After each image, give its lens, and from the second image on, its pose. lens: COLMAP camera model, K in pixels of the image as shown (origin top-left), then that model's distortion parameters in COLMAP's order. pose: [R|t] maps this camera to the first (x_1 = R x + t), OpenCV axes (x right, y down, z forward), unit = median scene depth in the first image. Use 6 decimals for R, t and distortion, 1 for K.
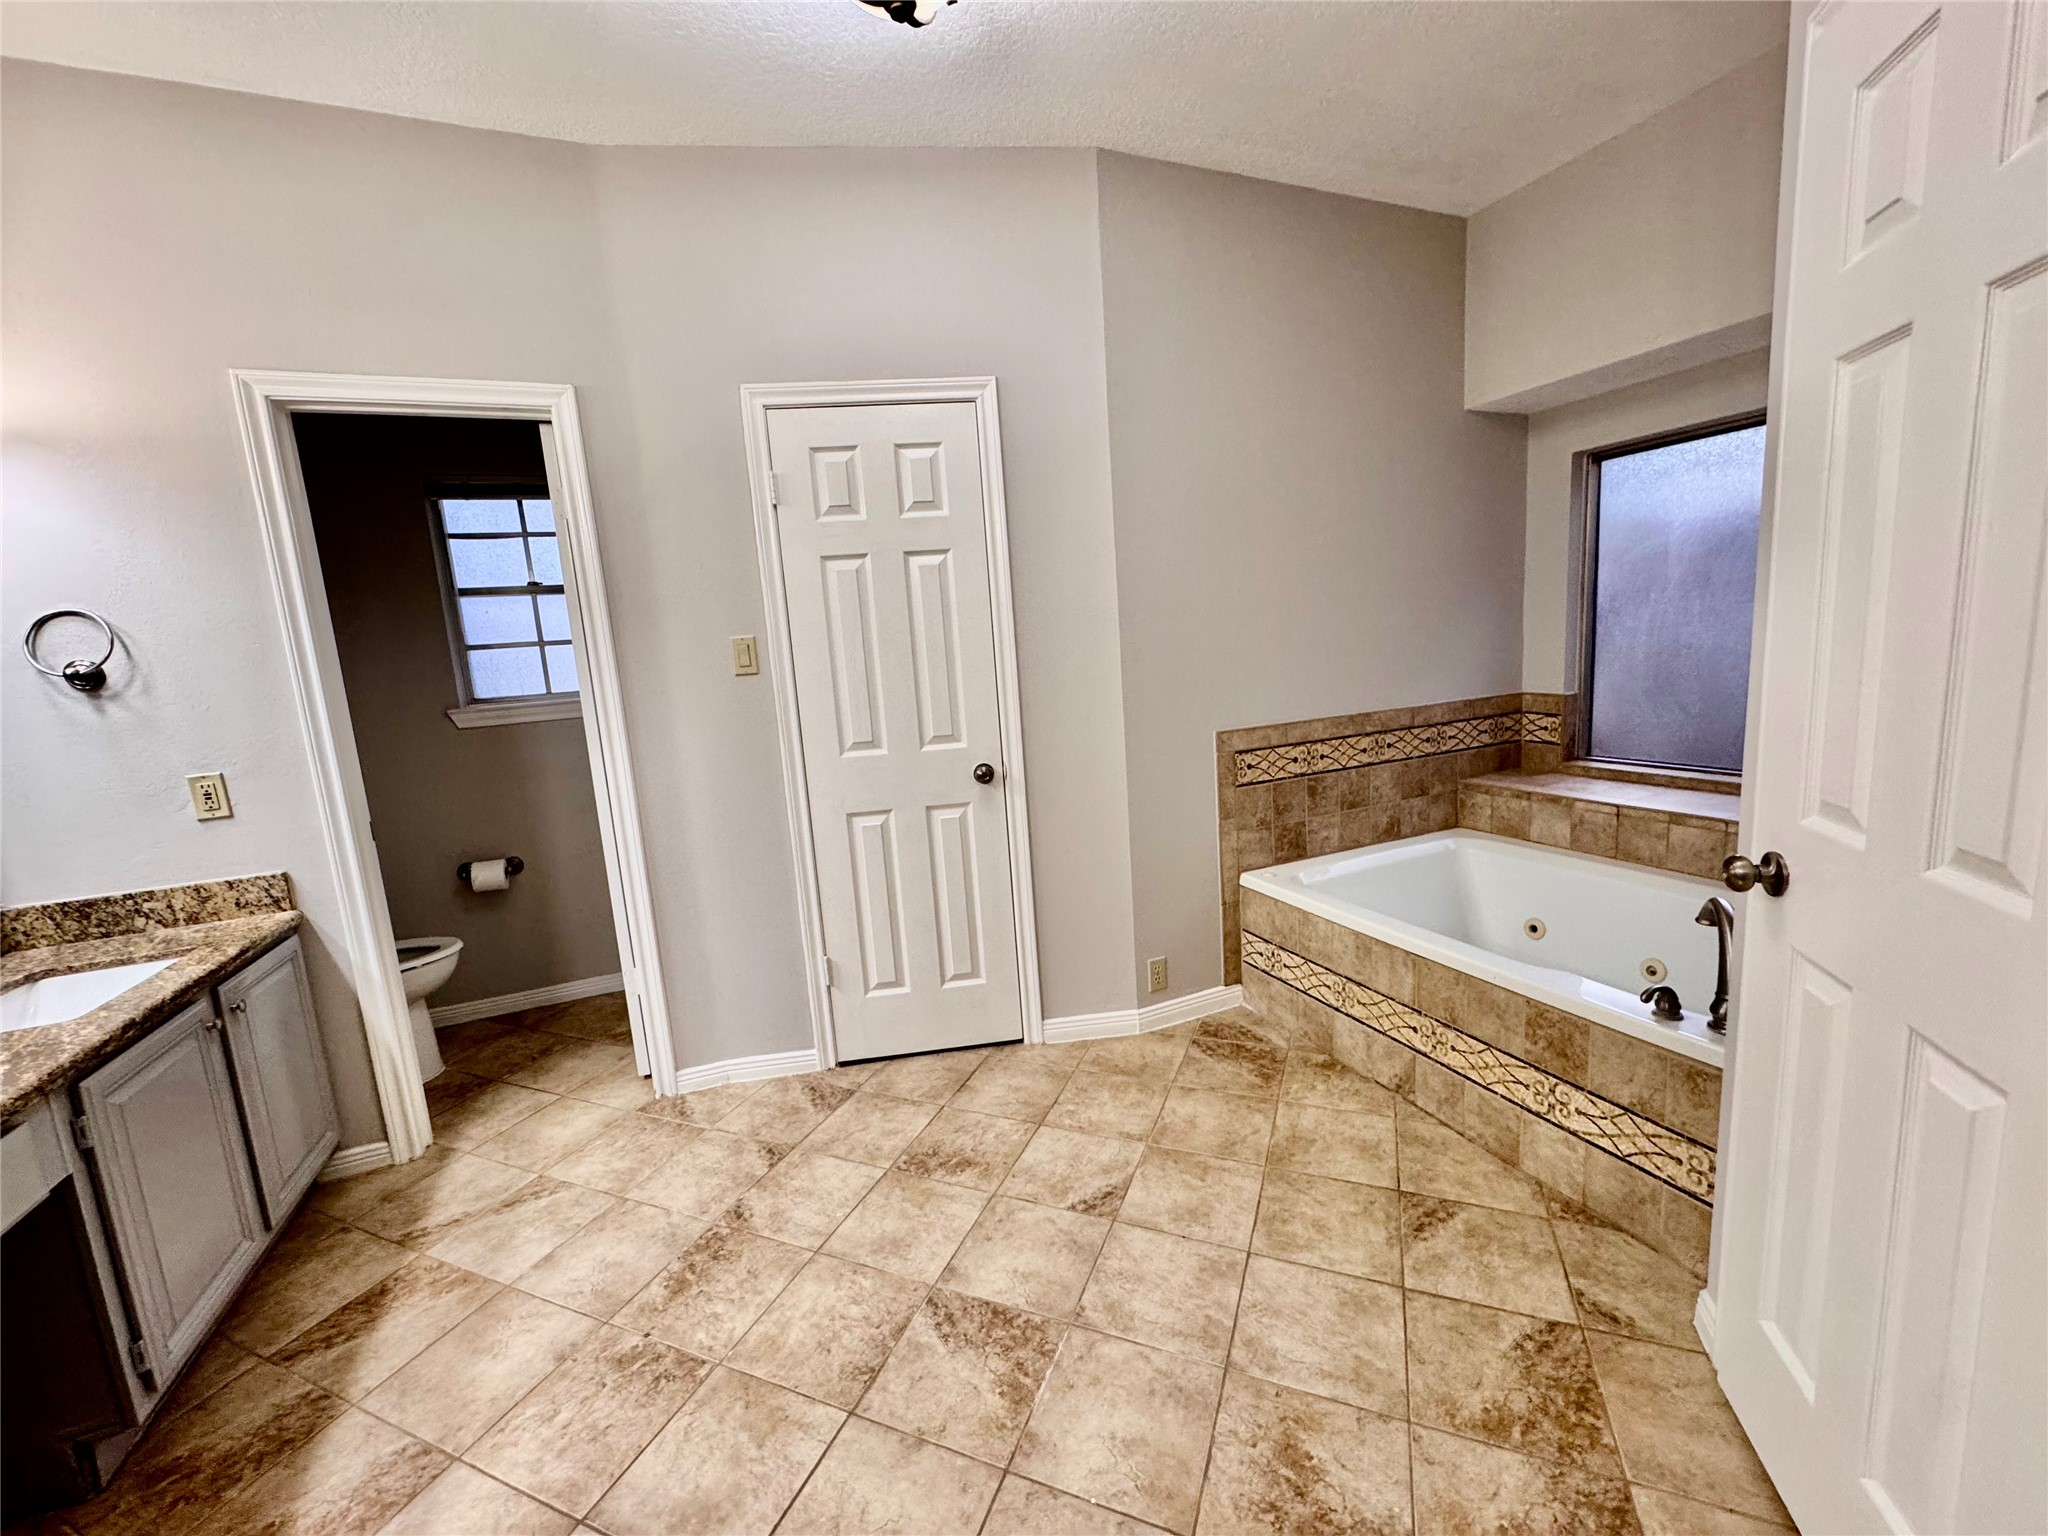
lens RADIAL K [[821.3, 0, 1024.0], [0, 821.3, 768.0], [0, 0, 1]] dist [-0.002140, -0.000235]
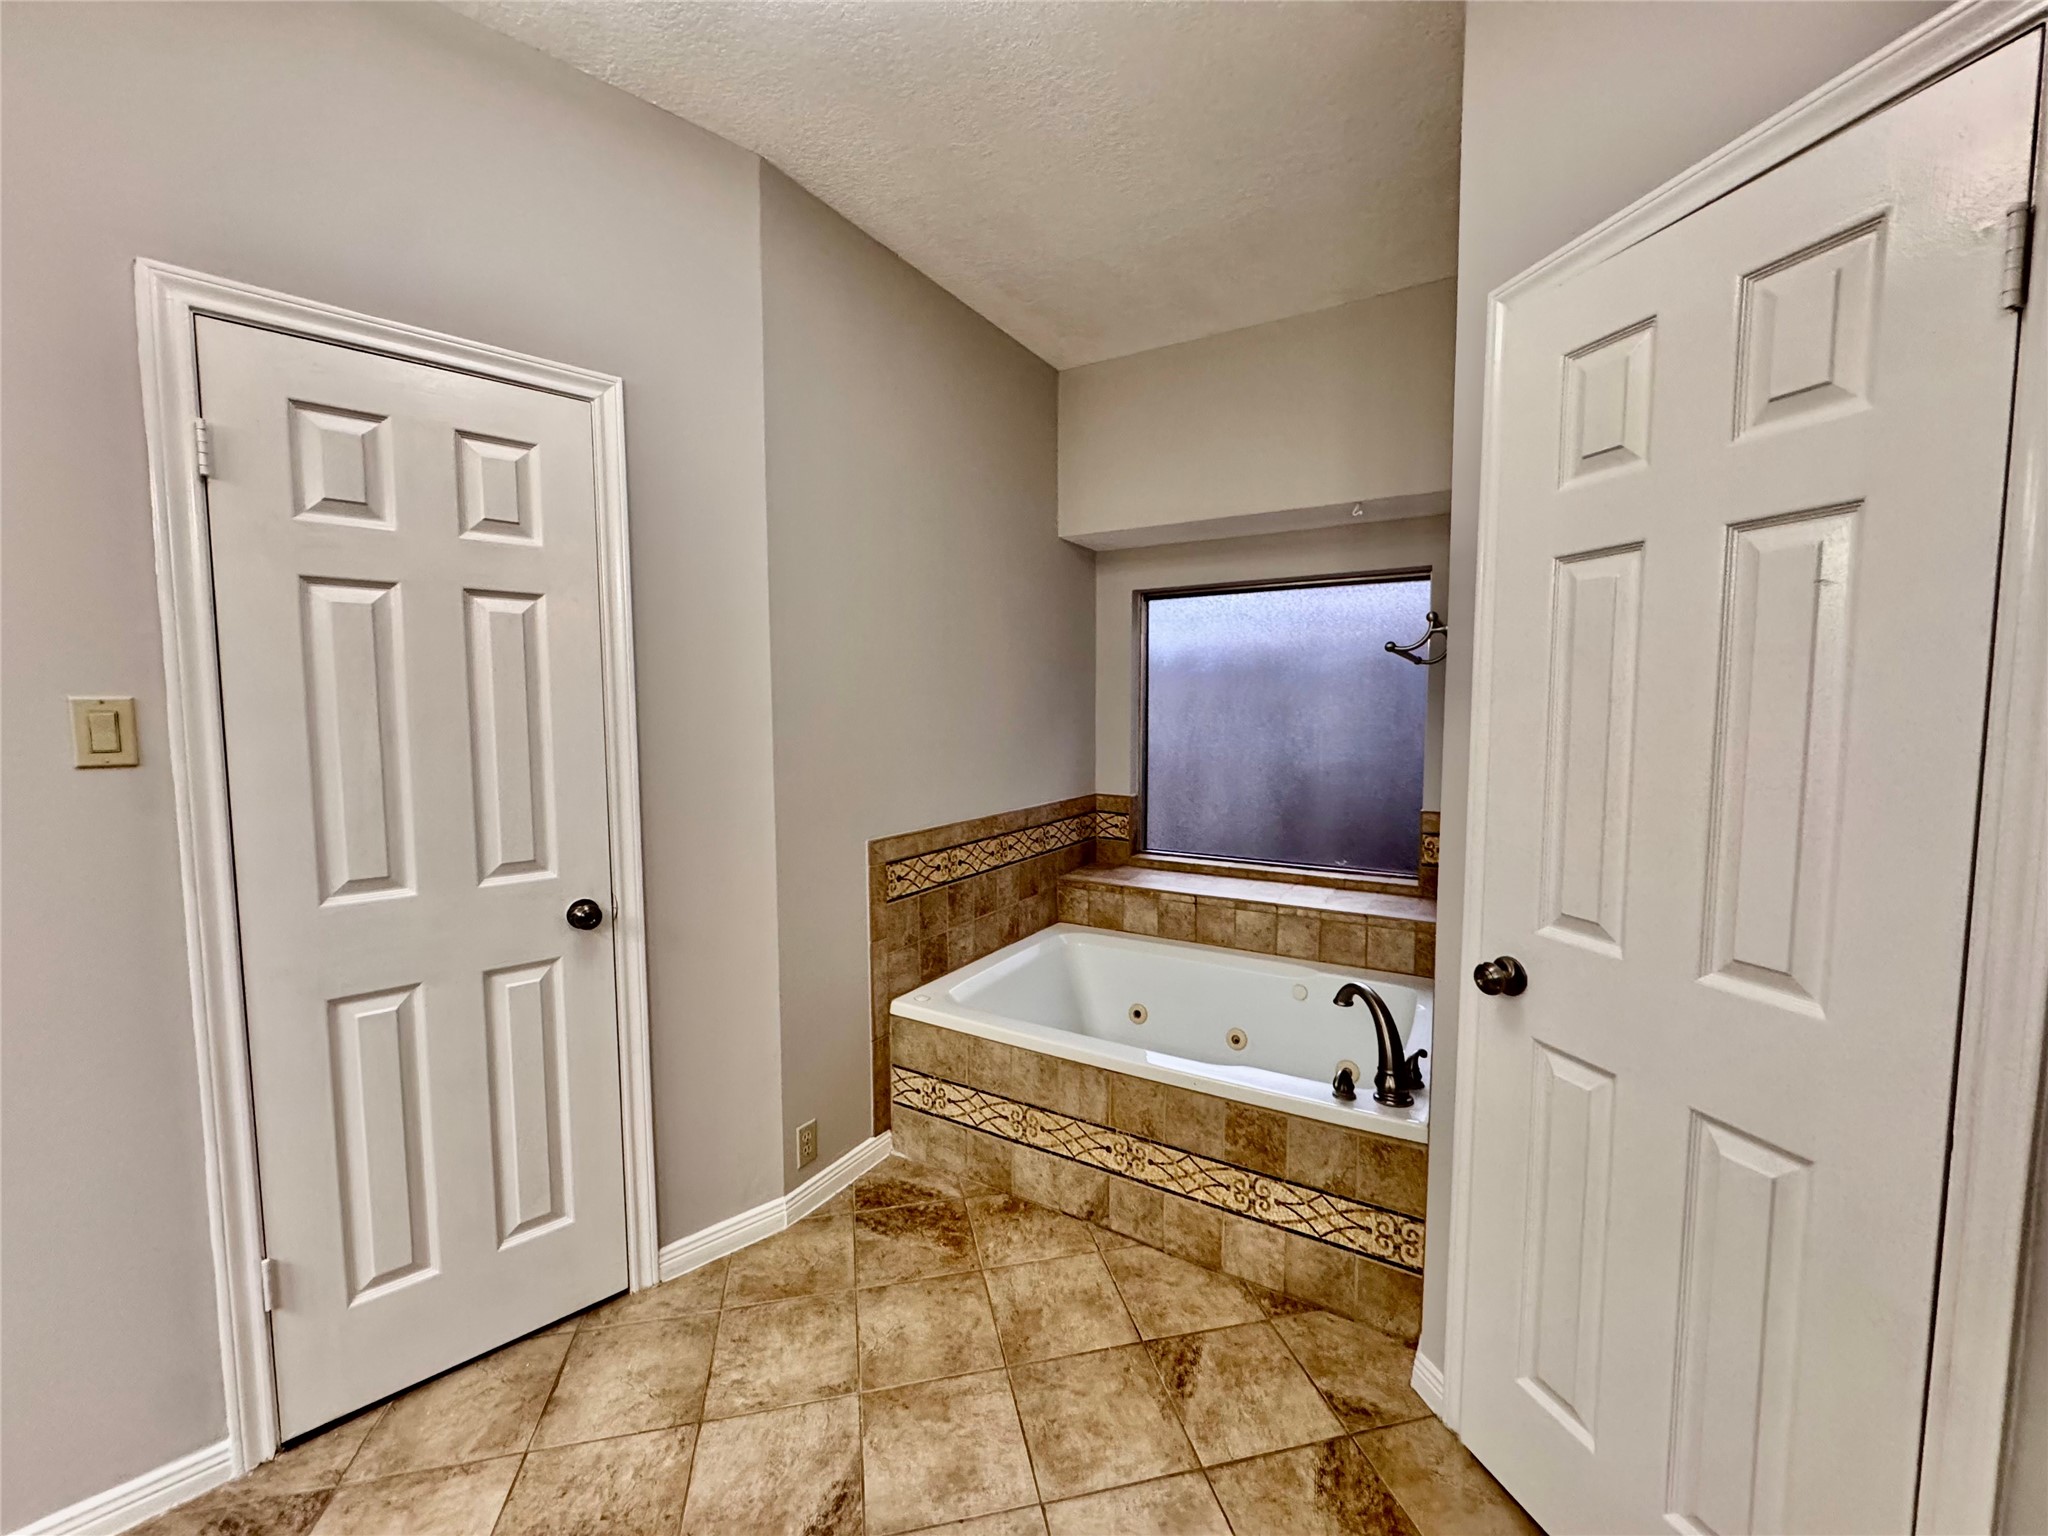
lens RADIAL K [[821.3, 0, 1024.0], [0, 821.3, 768.0], [0, 0, 1]] dist [-0.002140, -0.000235]
pose [[0.809739, 0.021289, 0.586405, -0.159829], [0.037598, 0.995406, -0.088054, -0.041902], [-0.585585, 0.093348, 0.805218, 0.206250]]
